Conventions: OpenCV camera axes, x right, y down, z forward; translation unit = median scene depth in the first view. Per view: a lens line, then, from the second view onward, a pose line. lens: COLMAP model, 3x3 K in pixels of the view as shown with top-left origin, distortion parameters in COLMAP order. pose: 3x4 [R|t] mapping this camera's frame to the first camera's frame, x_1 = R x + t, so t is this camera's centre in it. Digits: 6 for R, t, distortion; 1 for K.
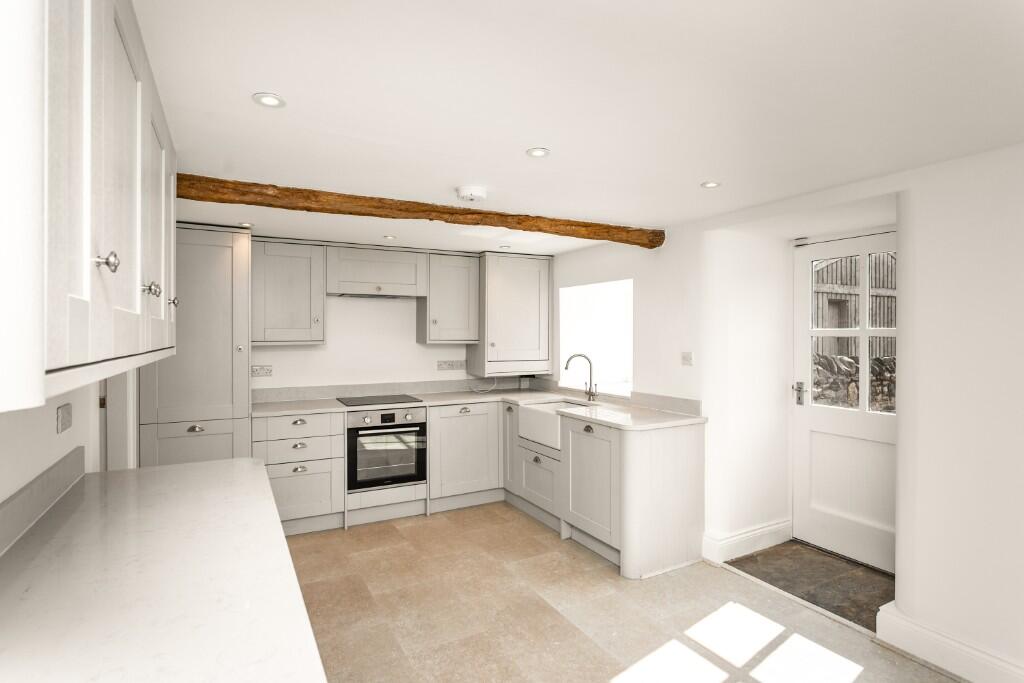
lens RADIAL K [[521.8, 0, 512.7], [0, 521.8, 337.5], [0, 0, 1]] dist [-0.005644, 0.000028]
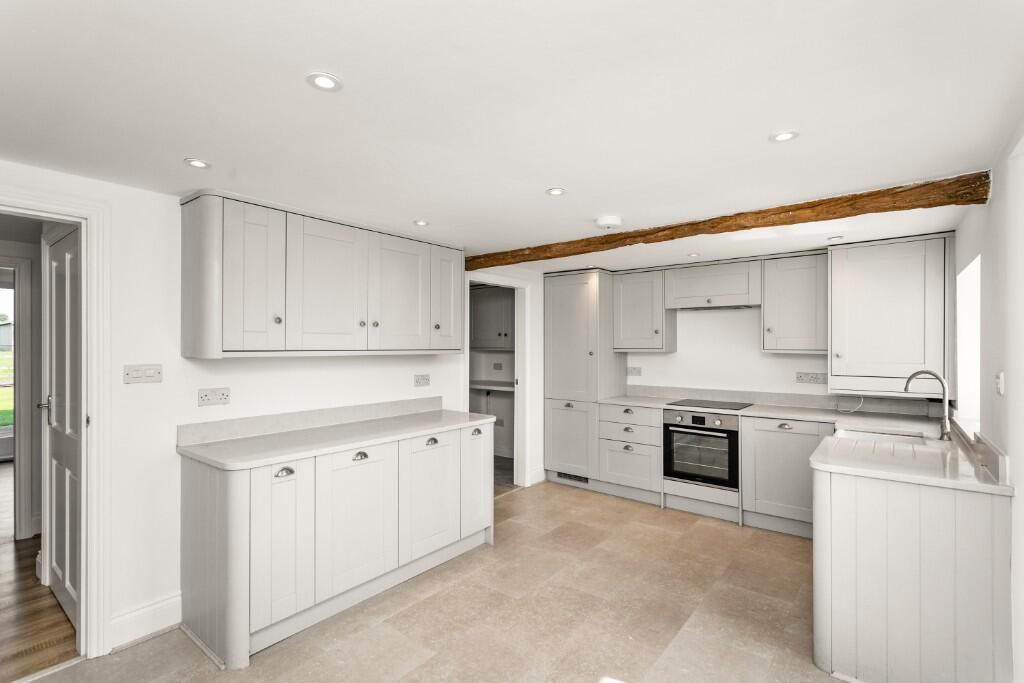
lens RADIAL K [[488.0, 0, 511.7], [0, 488.0, 344.3], [0, 0, 1]] dist [0.002932, 0.000850]
pose [[0.390640, -0.000741, -0.920543, 0.555646], [-0.006936, 0.999969, -0.003748, 0.002668], [0.920517, 0.007849, 0.390623, 0.245209]]
